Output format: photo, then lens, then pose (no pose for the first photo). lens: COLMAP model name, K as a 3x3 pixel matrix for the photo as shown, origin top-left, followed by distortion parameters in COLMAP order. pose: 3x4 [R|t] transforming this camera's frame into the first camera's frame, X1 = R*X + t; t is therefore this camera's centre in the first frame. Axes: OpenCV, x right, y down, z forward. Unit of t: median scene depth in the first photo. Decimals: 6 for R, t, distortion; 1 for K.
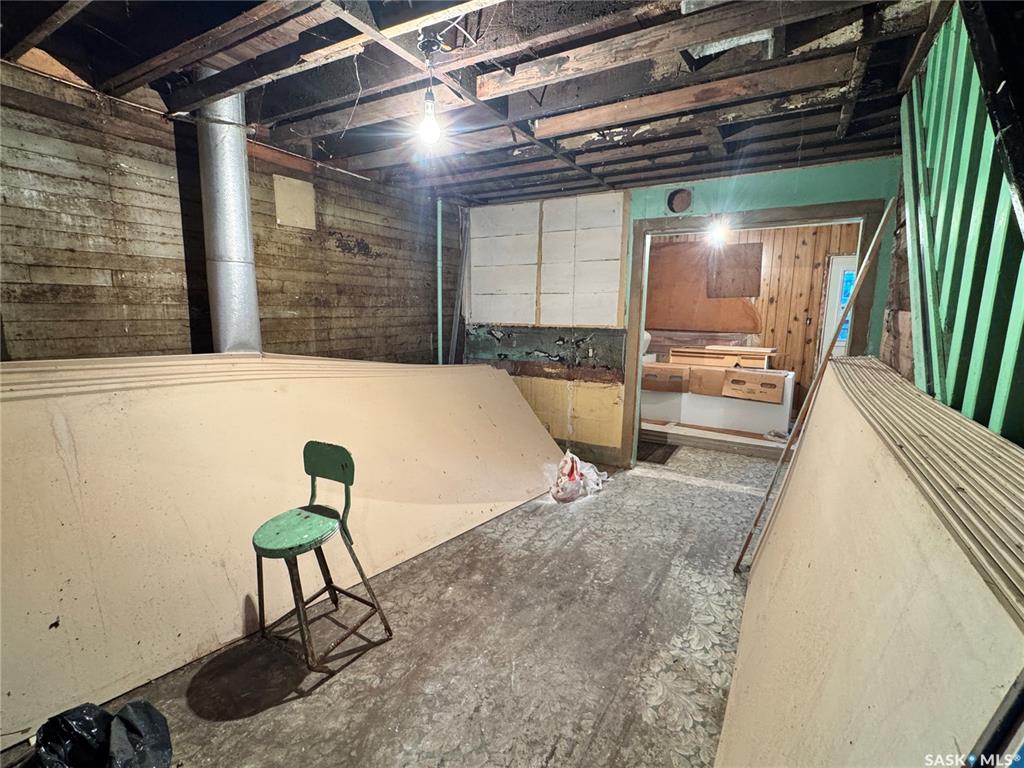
lens RADIAL K [[474.3, 0, 510.5], [0, 474.3, 383.4], [0, 0, 1]] dist [-0.002873, 0.000540]
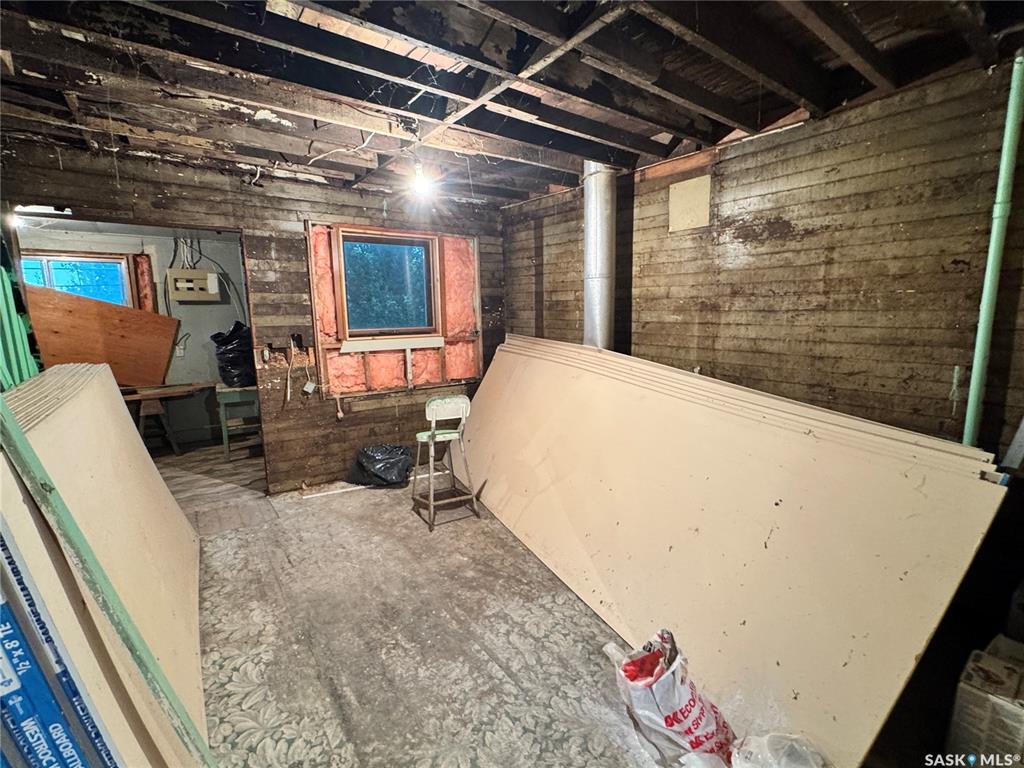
lens RADIAL K [[474.3, 0, 512.4], [0, 474.3, 385.6], [0, 0, 1]] dist [-0.002873, 0.000540]
pose [[-0.401533, 0.142068, -0.904758, 0.607236], [-0.139863, 0.966795, 0.213881, -0.175342], [0.905102, 0.212423, -0.368330, 1.083602]]
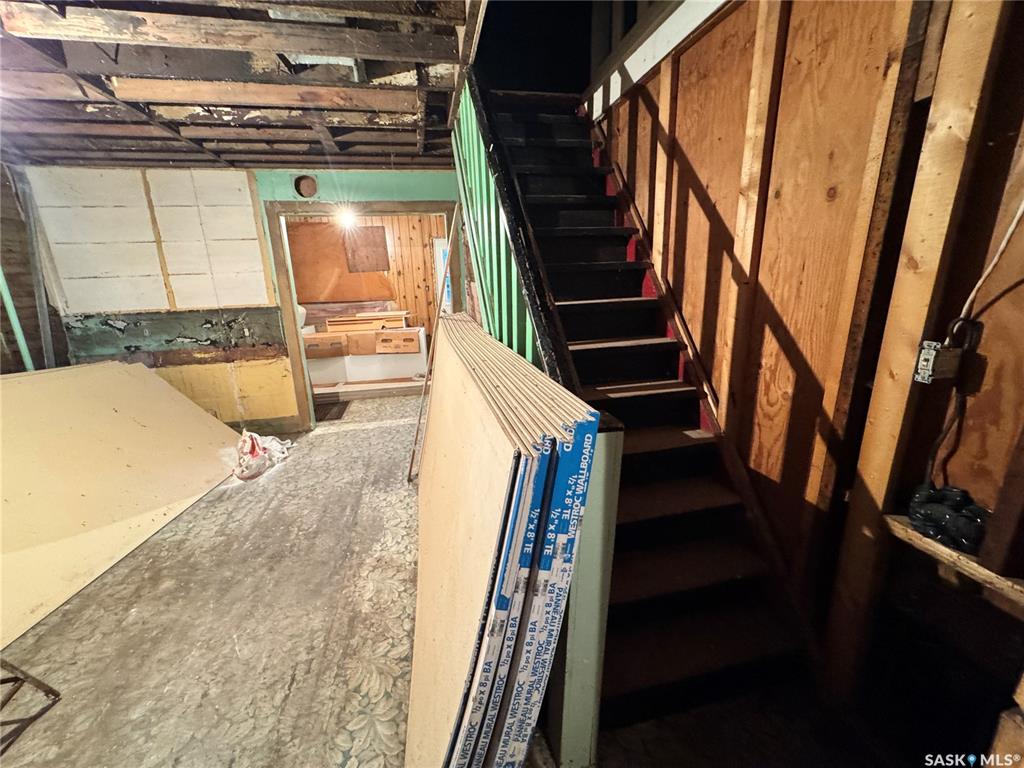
lens RADIAL K [[408.8, 0, 510.4], [0, 408.8, 383.9], [0, 0, 1]] dist [-0.004256, 0.000261]
pose [[0.732976, -0.206085, 0.648286, -0.009319], [0.145452, 0.978446, 0.146587, -0.002672], [-0.664522, -0.013150, 0.747153, -0.048100]]
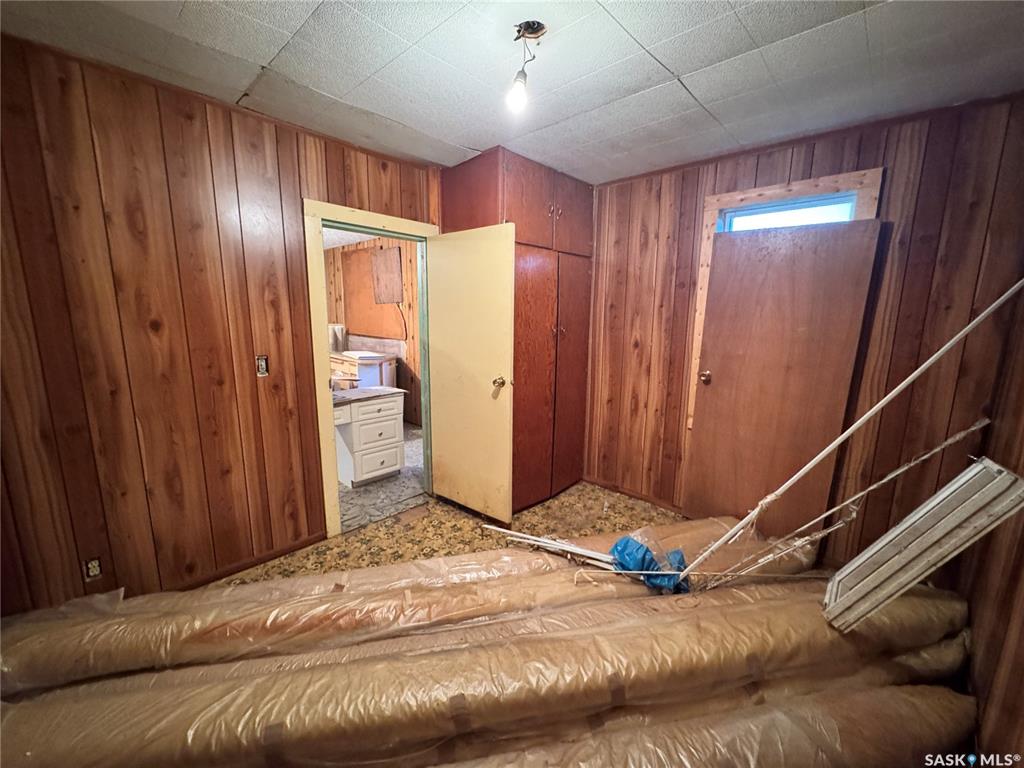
lens RADIAL K [[408.8, 0, 512.3], [0, 408.8, 383.8], [0, 0, 1]] dist [-0.004256, 0.000261]
pose [[0.974486, 0.043427, -0.220209, 1.801075], [-0.042461, 0.999056, 0.009122, -0.062579], [0.220397, 0.000461, 0.975410, 0.438895]]
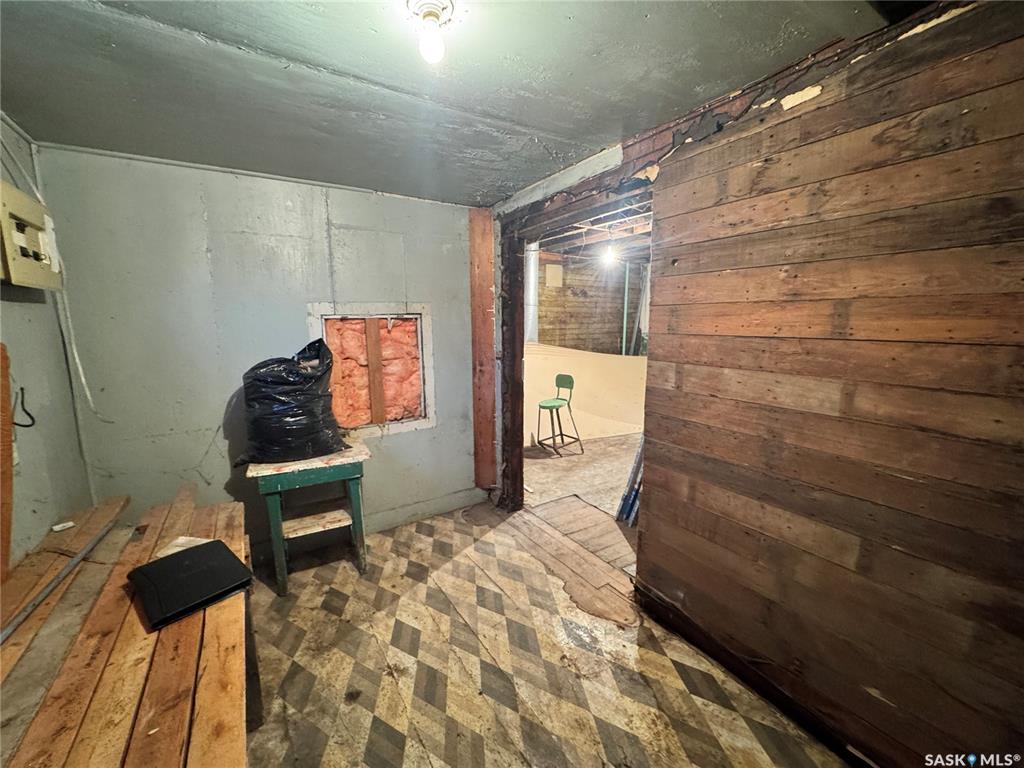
lens RADIAL K [[408.8, 0, 512.3], [0, 408.8, 385.8], [0, 0, 1]] dist [-0.004256, 0.000261]
pose [[0.890614, 0.056841, -0.451194, 0.238255], [-0.060520, 0.998147, 0.006285, 0.117475], [0.450715, 0.021709, 0.892404, -0.719102]]
